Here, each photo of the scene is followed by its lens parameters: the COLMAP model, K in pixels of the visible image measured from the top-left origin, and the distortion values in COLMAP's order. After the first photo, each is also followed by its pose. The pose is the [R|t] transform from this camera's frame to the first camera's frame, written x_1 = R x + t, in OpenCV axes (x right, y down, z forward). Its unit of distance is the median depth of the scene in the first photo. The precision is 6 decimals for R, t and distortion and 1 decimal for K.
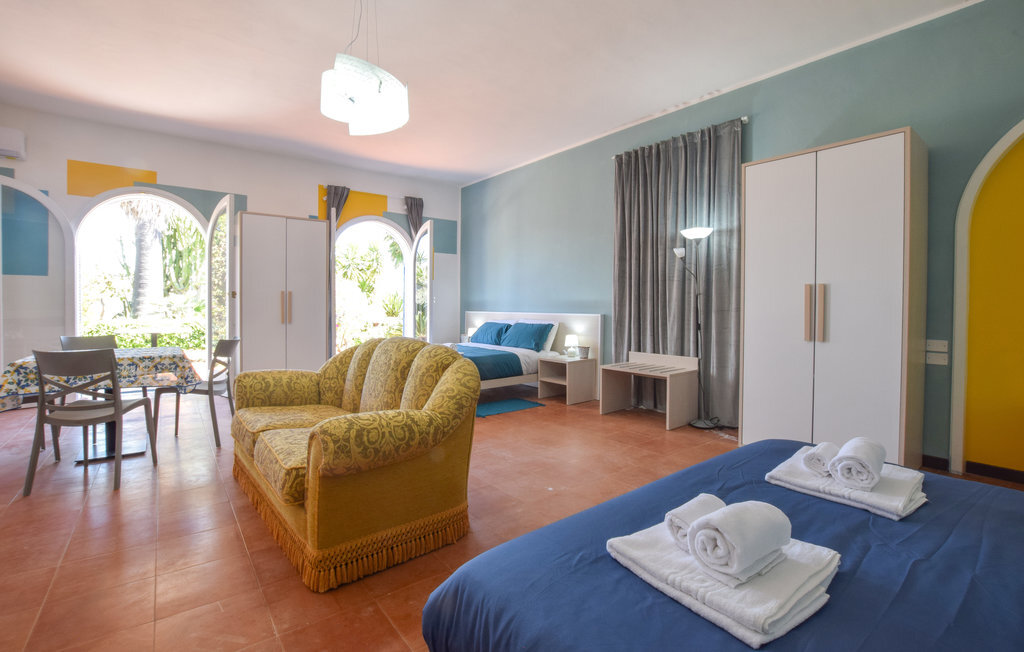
lens RADIAL K [[468.5, 0, 510.0], [0, 468.5, 317.1], [0, 0, 1]] dist [-0.021931, 0.008049]
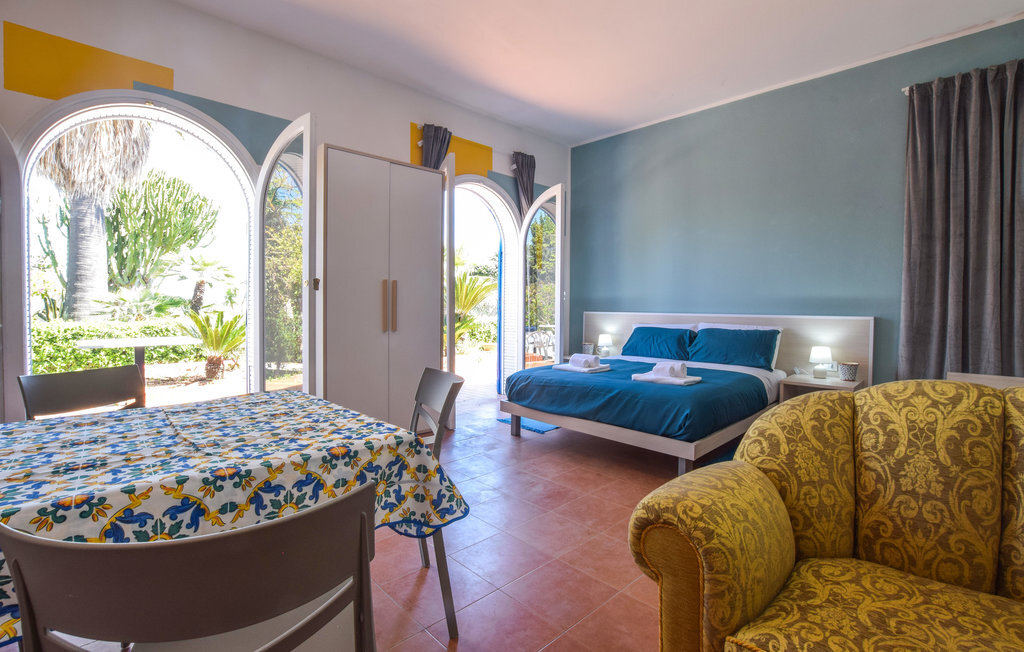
lens RADIAL K [[474.9, 0, 526.6], [0, 474.9, 319.3], [0, 0, 1]] dist [-0.038102, 0.012909]
pose [[0.992356, -0.001994, 0.123390, -0.327985], [0.001170, 0.999977, 0.006751, -0.005937], [-0.123401, -0.006555, 0.992335, 0.306428]]
